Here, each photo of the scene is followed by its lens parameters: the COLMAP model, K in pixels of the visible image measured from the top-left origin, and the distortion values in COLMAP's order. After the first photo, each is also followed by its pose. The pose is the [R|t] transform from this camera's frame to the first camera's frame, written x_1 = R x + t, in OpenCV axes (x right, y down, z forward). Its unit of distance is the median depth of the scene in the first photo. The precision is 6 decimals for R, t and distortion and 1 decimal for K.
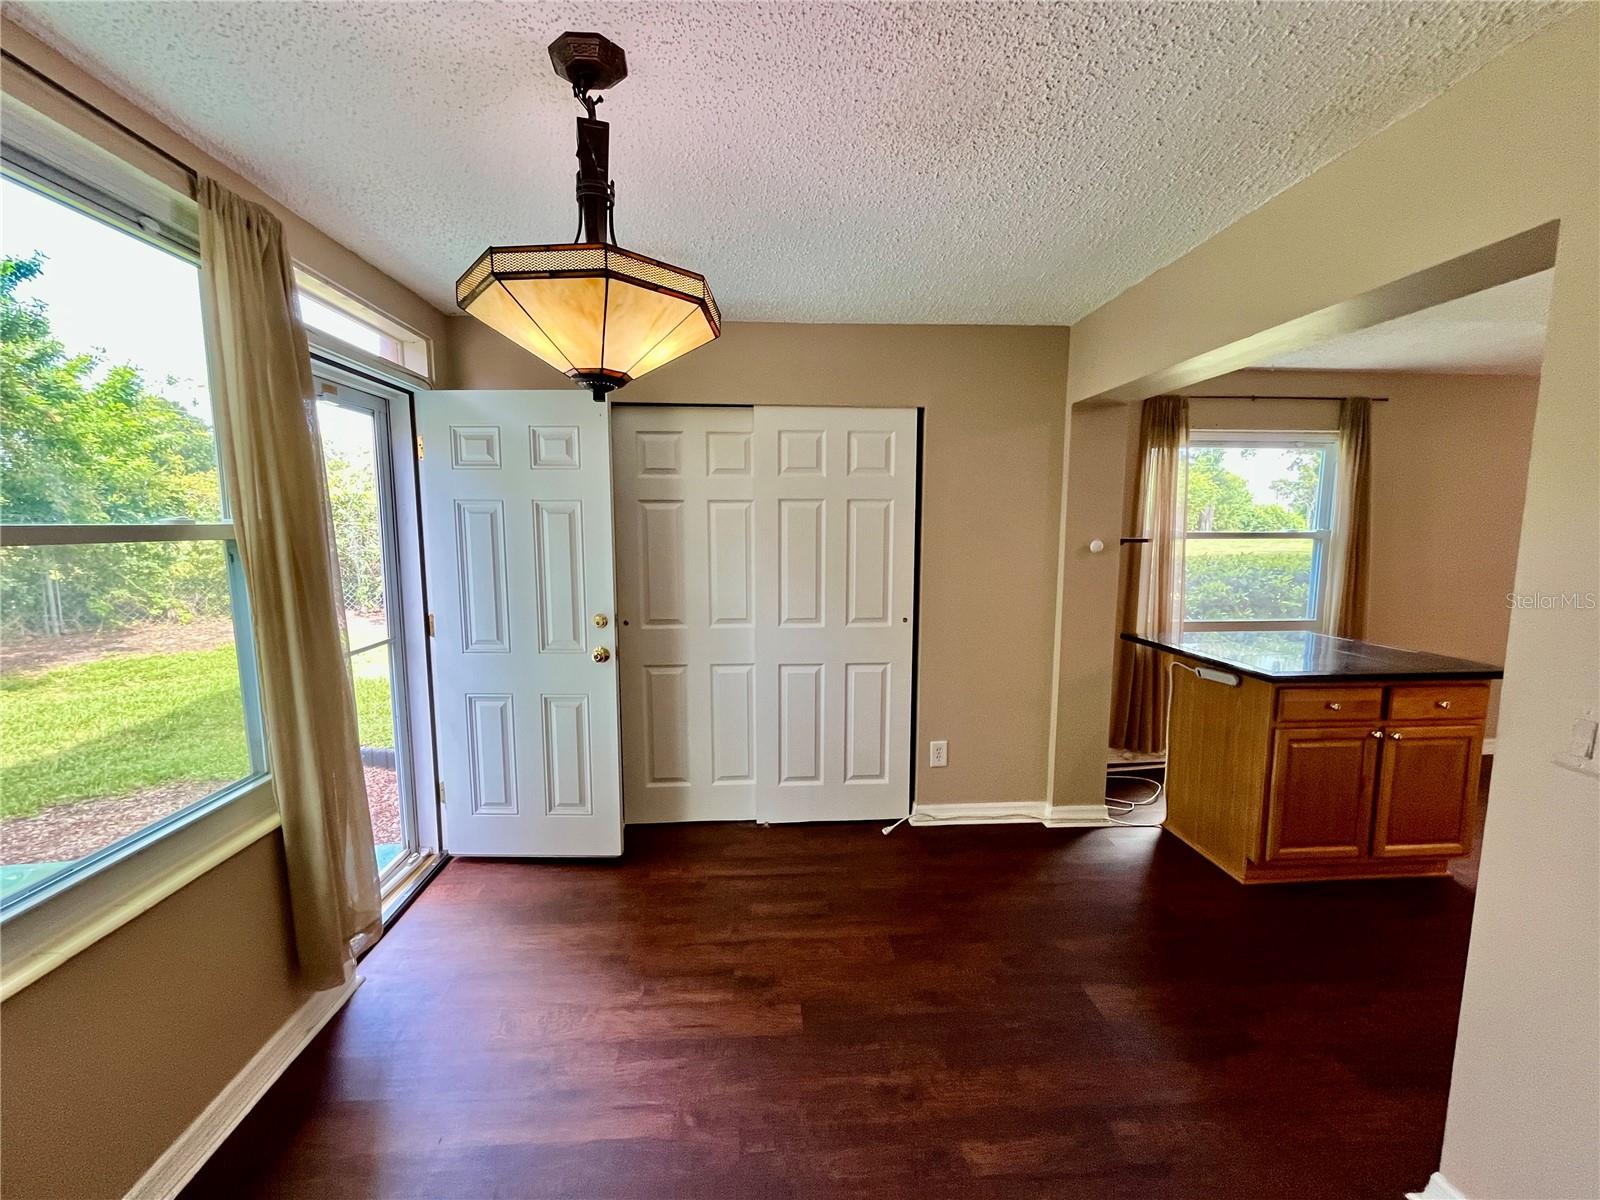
lens RADIAL K [[647.5, 0, 796.7], [0, 647.5, 597.8], [0, 0, 1]] dist [-0.003768, -0.000311]
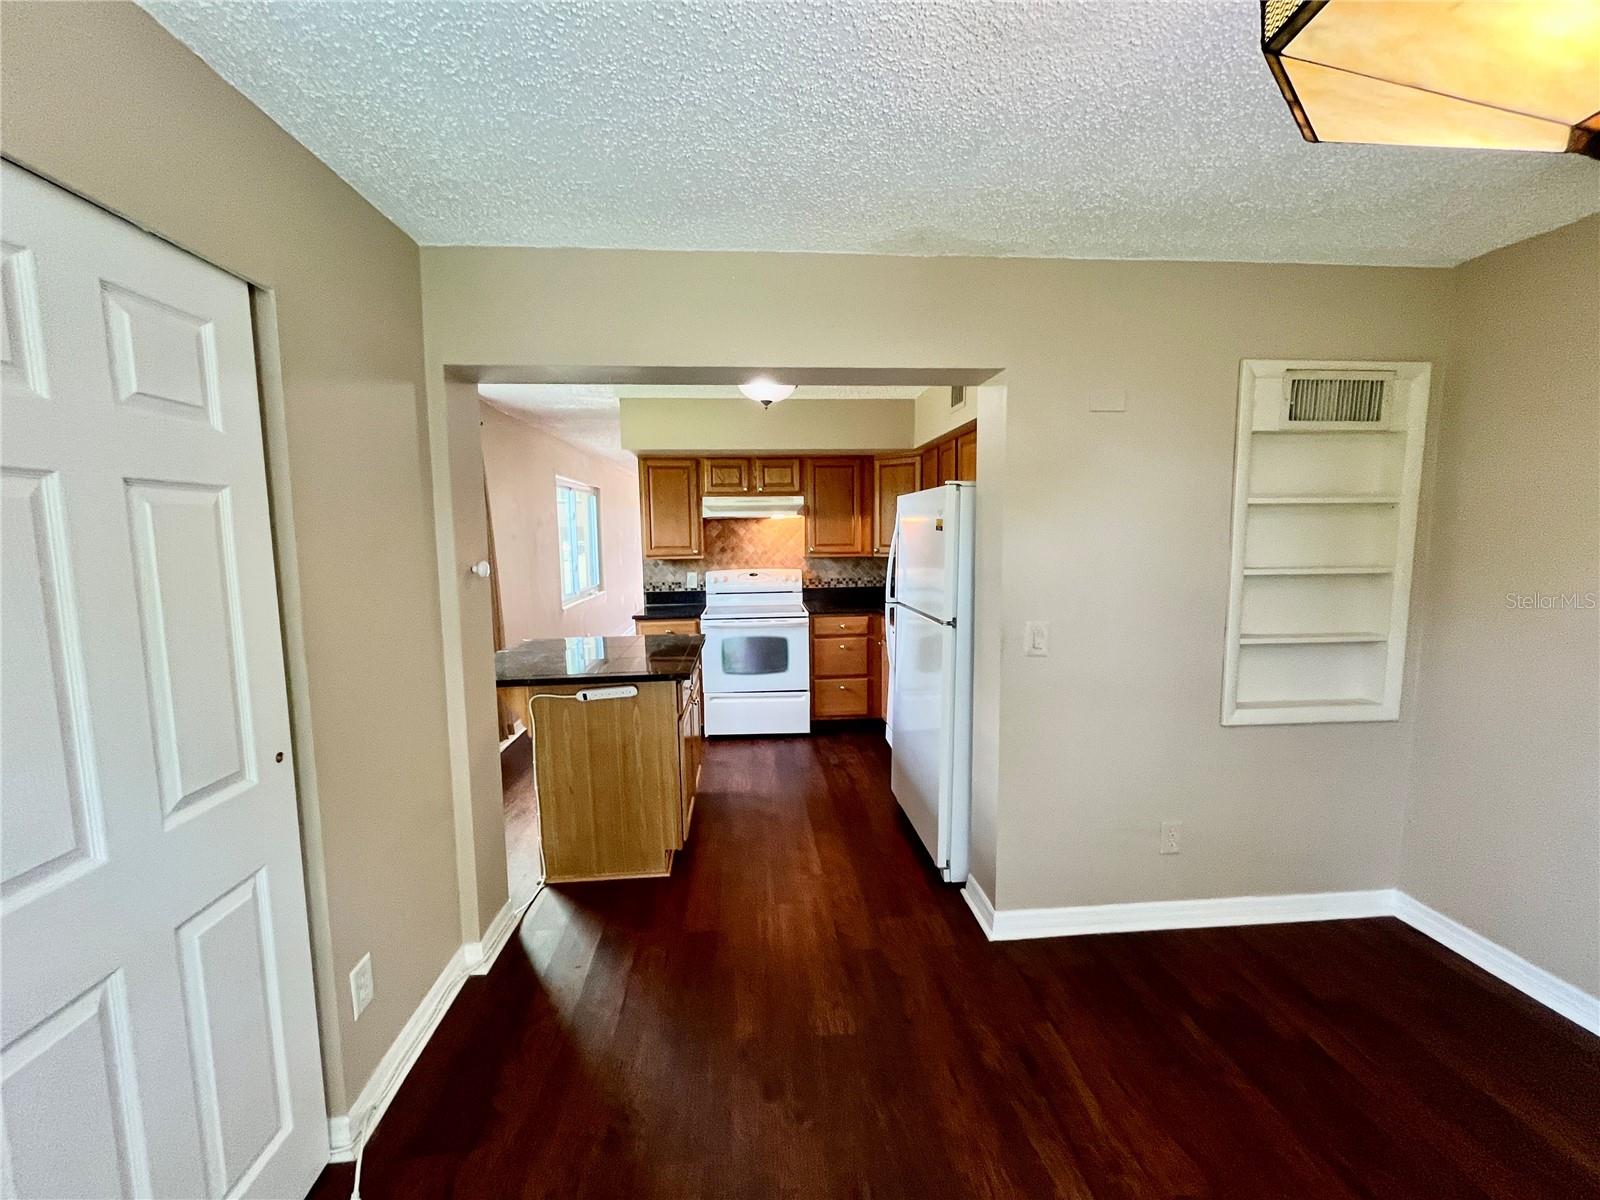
lens RADIAL K [[646.6, 0, 797.7], [0, 646.6, 597.7], [0, 0, 1]] dist [-0.002120, 0.000126]
pose [[-0.015533, -0.102236, 0.994639, -0.238440], [0.126263, 0.986595, 0.103381, -0.066645], [-0.991875, 0.127192, -0.002416, 0.551866]]
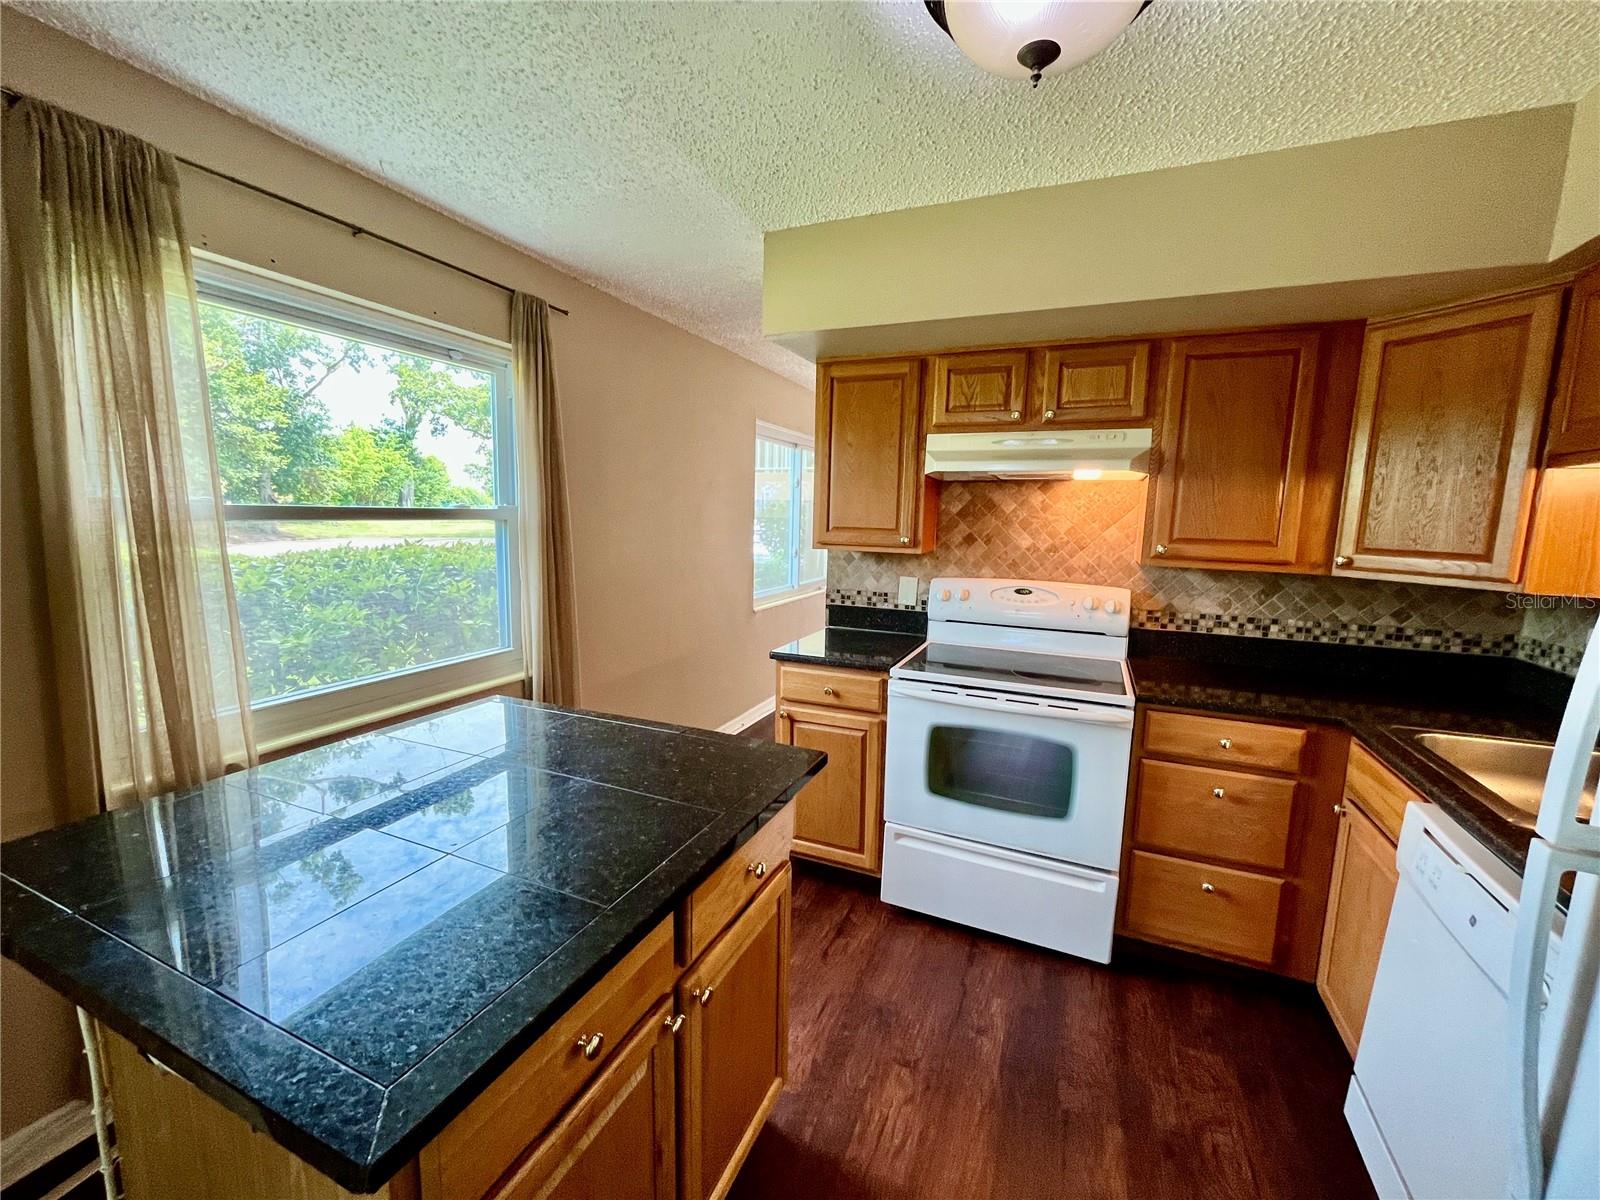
lens RADIAL K [[646.6, 0, 797.7], [0, 646.6, 597.7], [0, 0, 1]] dist [-0.002120, 0.000126]
pose [[0.457217, -0.105370, 0.883091, 0.435500], [0.077467, 0.993901, 0.078484, -0.050981], [-0.885975, 0.032526, 0.462591, 0.528035]]
